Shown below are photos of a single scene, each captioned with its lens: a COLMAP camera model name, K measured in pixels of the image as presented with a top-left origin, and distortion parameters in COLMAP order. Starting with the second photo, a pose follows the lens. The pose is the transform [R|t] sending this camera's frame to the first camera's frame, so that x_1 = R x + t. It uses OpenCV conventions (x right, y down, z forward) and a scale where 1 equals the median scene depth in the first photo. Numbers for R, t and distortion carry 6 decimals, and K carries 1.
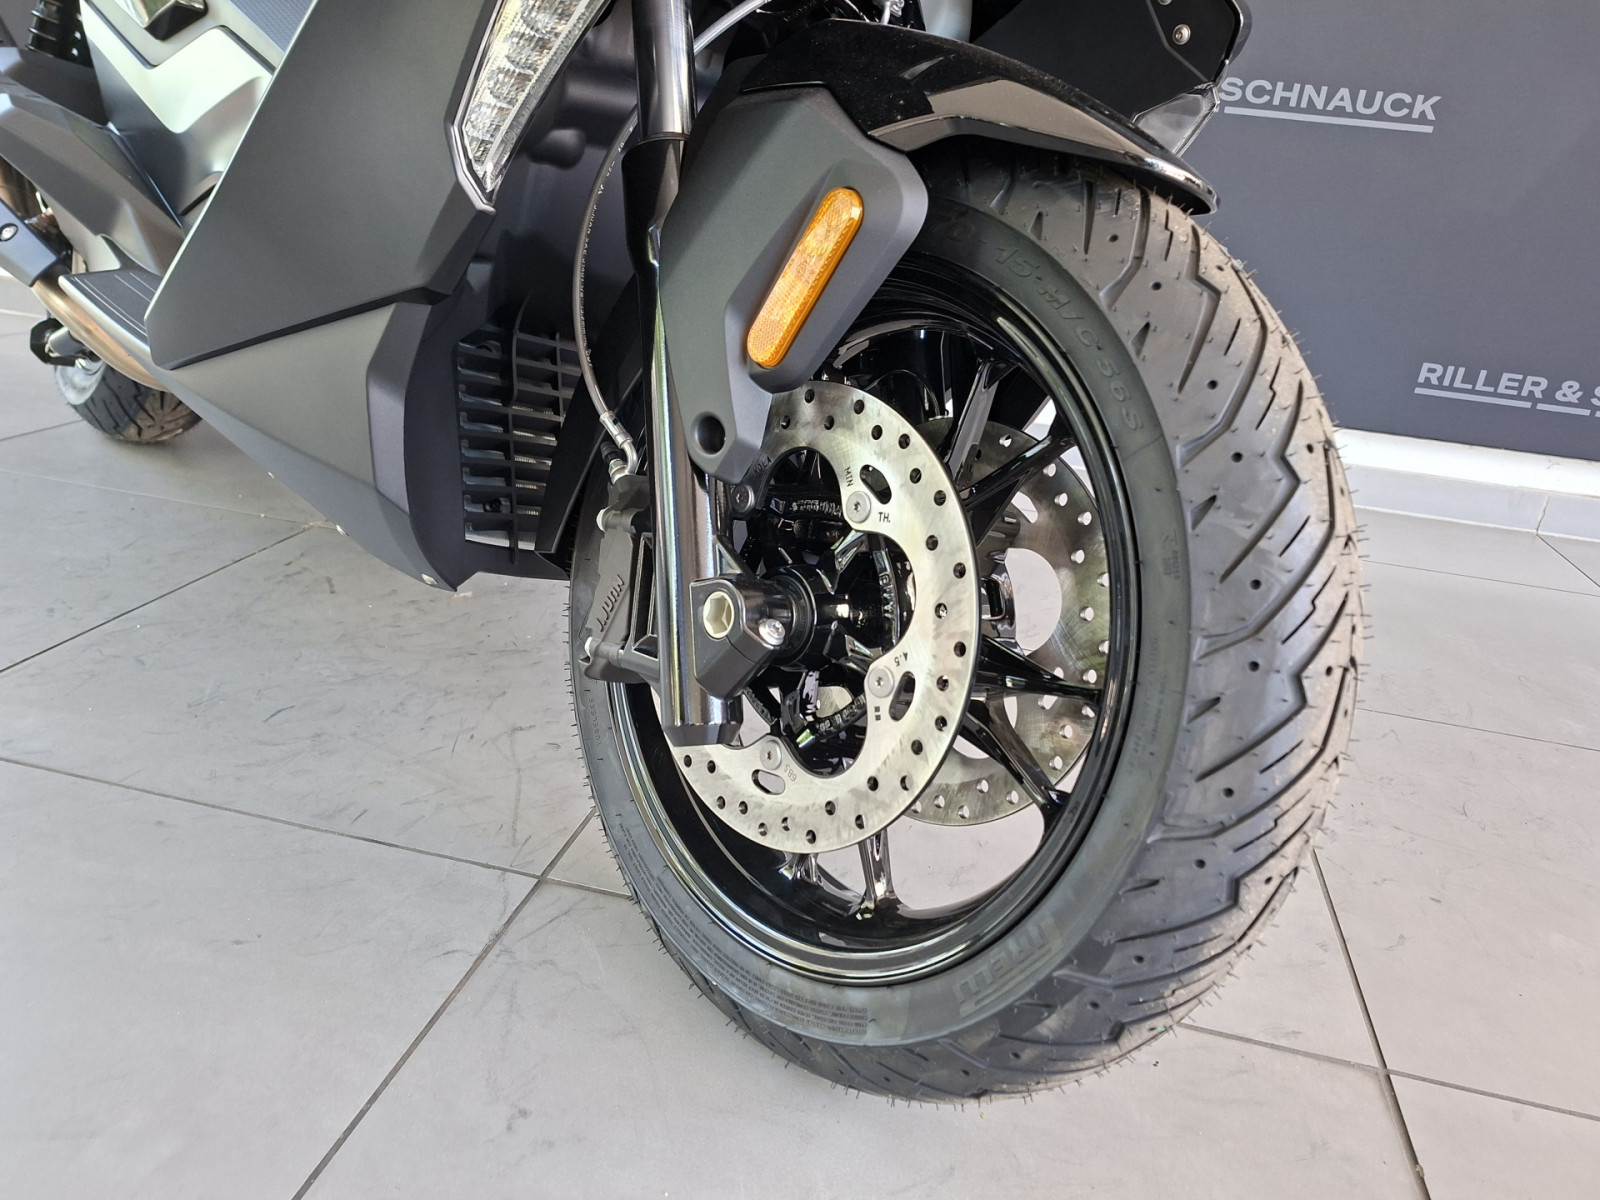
lens RADIAL K [[1113.2, 0, 809.8], [0, 1113.2, 599.2], [0, 0, 1]] dist [0.060555, -0.063393]
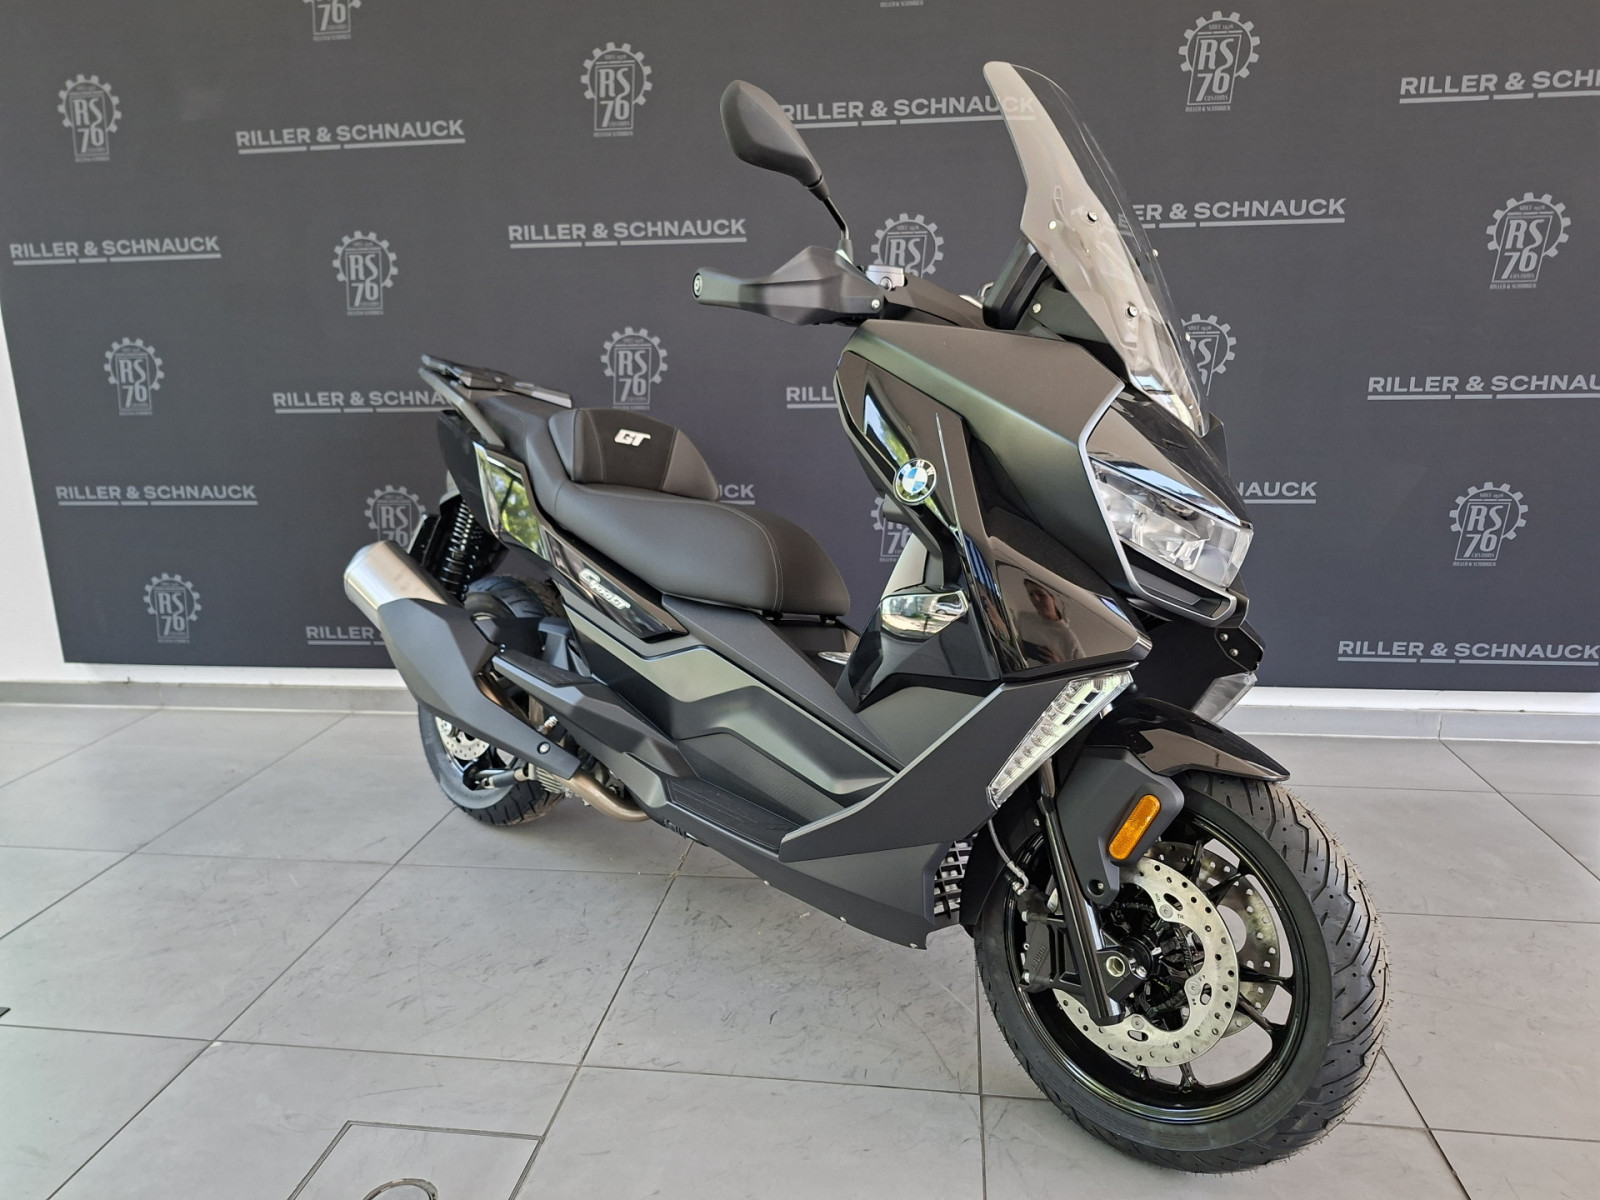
lens RADIAL K [[1081.2, 0, 800.0], [0, 1081.2, 600.0], [0, 0, 1]] dist [0.045627, -0.055128]
pose [[0.990054, -0.132156, 0.048249, -0.756631], [0.137948, 0.979251, -0.148449, -0.498181], [-0.027630, 0.153629, 0.987742, -1.381751]]
